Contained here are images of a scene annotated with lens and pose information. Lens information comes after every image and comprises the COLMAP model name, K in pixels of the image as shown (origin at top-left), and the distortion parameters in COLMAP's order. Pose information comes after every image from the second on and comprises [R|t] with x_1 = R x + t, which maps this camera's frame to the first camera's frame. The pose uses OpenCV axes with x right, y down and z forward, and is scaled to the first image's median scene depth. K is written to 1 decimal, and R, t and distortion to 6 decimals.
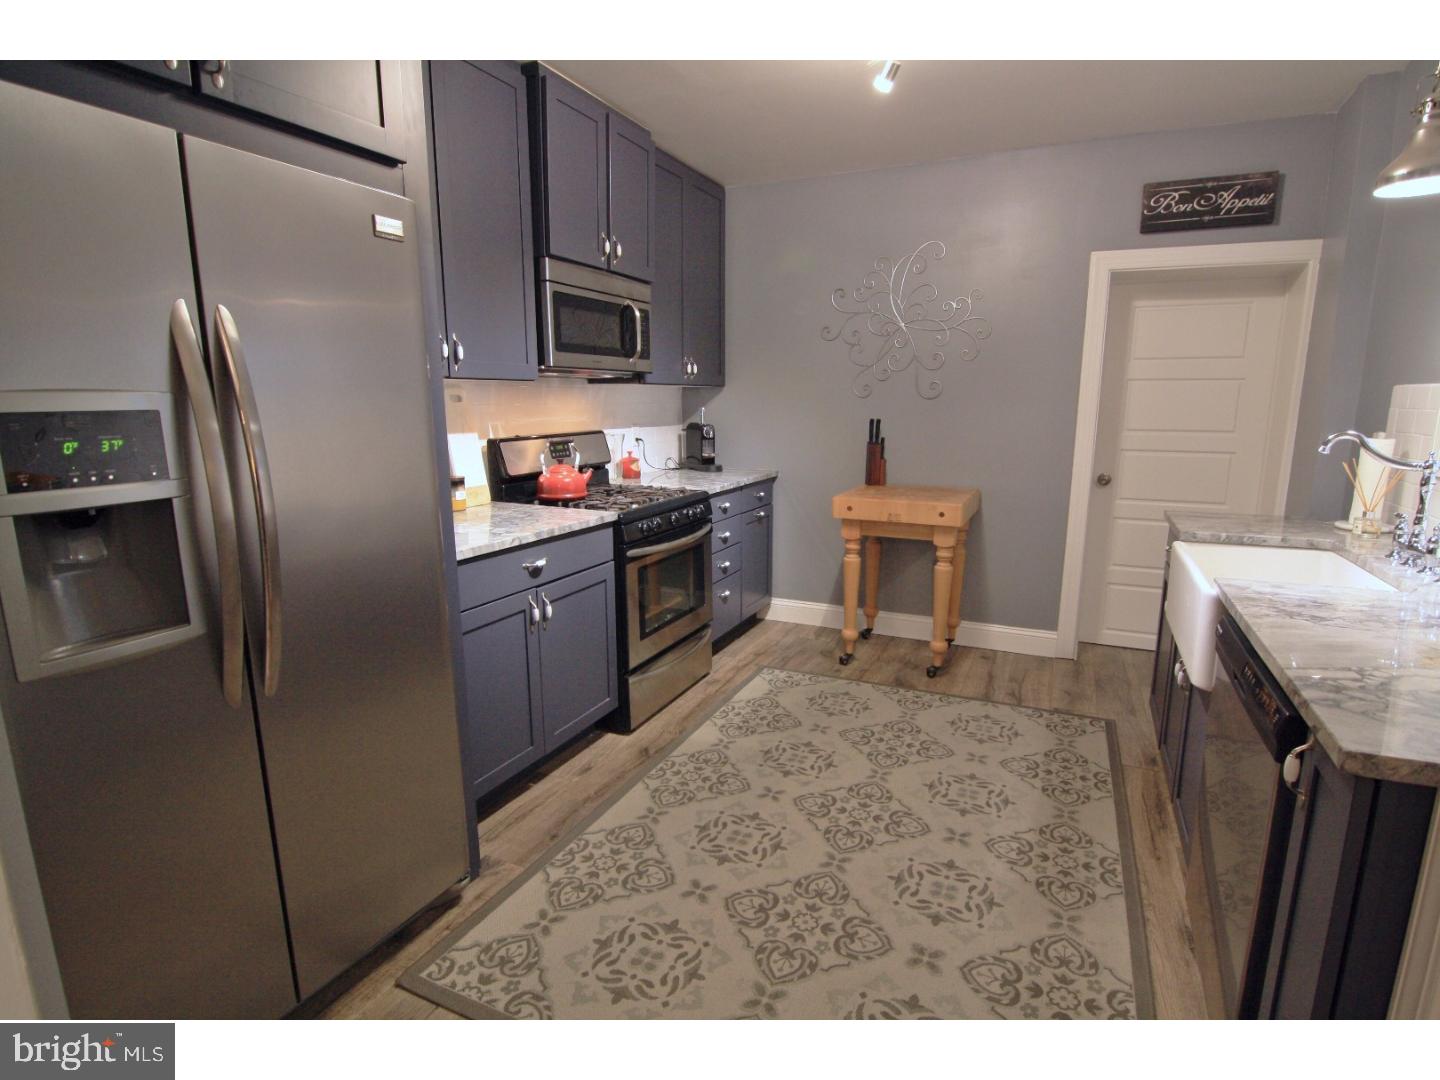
lens RADIAL K [[727.4, 0, 719.8], [0, 727.4, 540.4], [0, 0, 1]] dist [-0.020795, -0.001949]
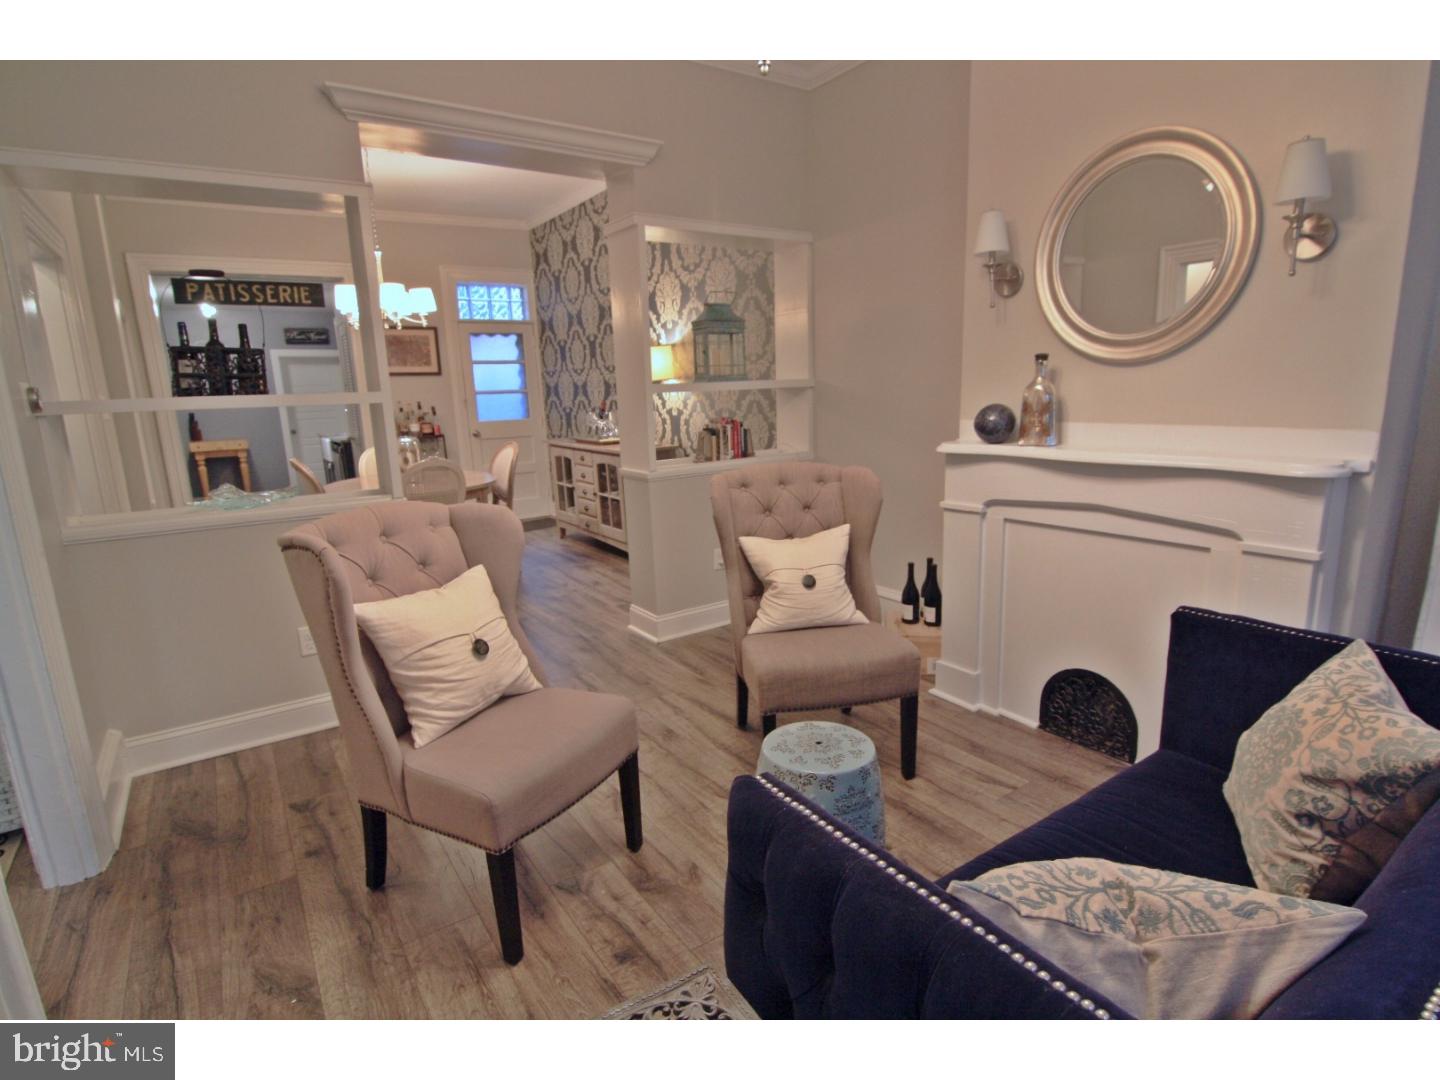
lens RADIAL K [[727.4, 0, 721.7], [0, 727.4, 539.6], [0, 0, 1]] dist [-0.020795, -0.001949]
pose [[0.496211, -0.193863, 0.846281, -1.171856], [0.198719, 0.974236, 0.106657, 0.386716], [-0.845154, 0.115248, 0.521951, -1.935266]]
